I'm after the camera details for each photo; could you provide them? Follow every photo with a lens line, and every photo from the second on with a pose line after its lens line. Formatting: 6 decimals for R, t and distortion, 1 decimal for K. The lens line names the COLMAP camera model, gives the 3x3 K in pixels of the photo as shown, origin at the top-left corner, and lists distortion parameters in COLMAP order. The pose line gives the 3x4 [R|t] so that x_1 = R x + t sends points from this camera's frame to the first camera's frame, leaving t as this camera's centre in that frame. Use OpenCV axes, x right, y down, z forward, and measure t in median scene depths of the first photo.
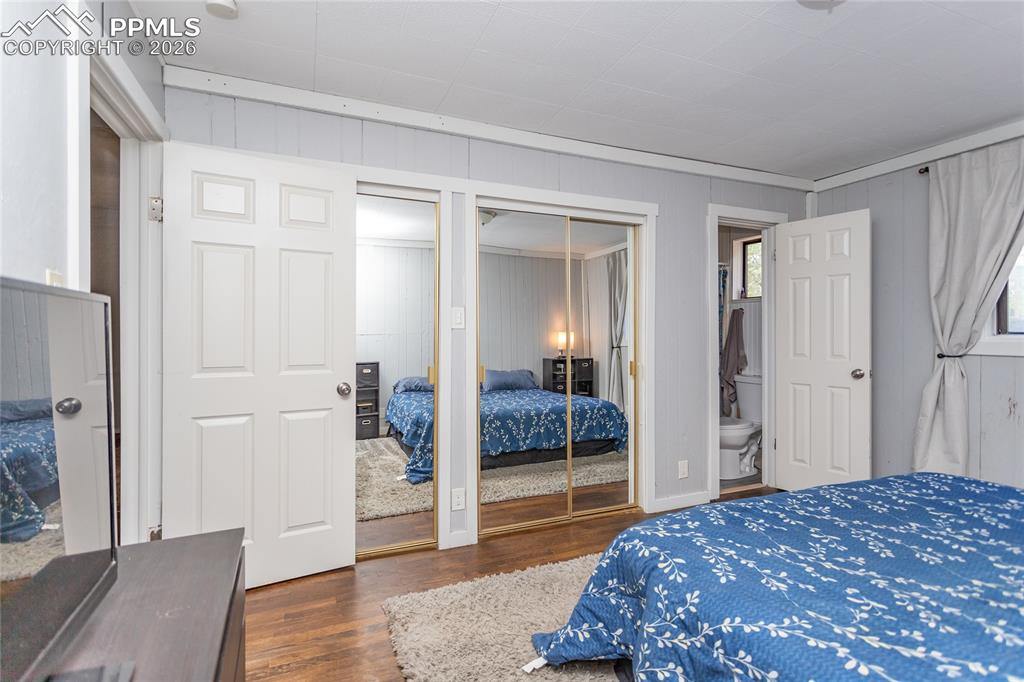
lens RADIAL K [[489.8, 0, 515.0], [0, 489.8, 341.3], [0, 0, 1]] dist [-0.000493, 0.000876]
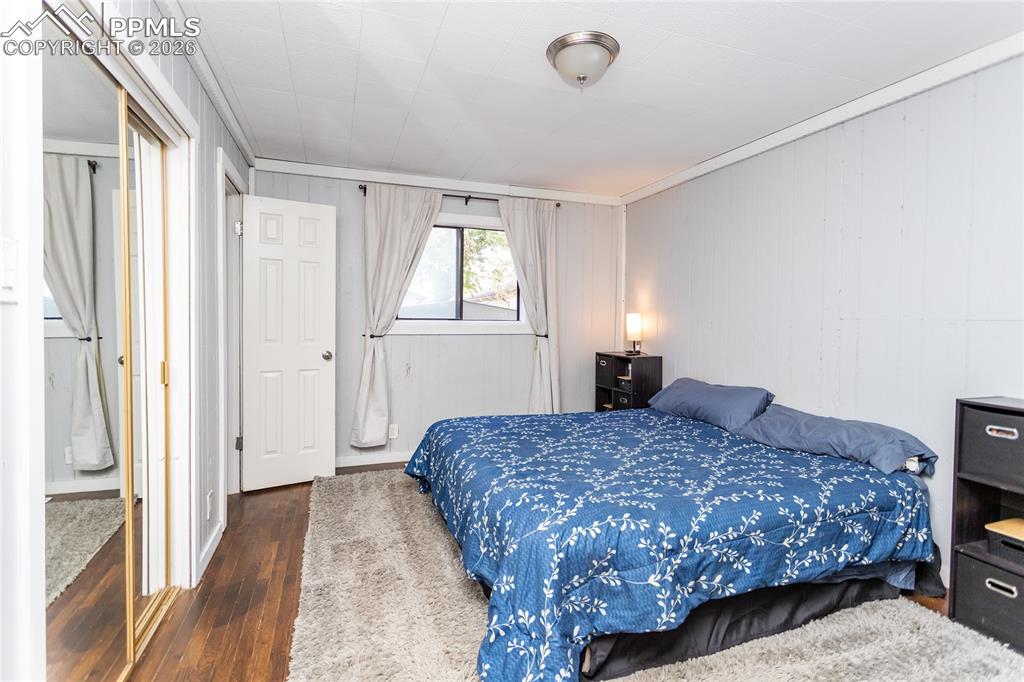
lens RADIAL K [[489.8, 0, 512.0], [0, 489.8, 333.4], [0, 0, 1]] dist [-0.000493, 0.000876]
pose [[0.049322, -0.025632, 0.998454, -0.742233], [0.008871, 0.999642, 0.025224, -0.013724], [-0.998744, 0.007613, 0.049532, 1.087099]]
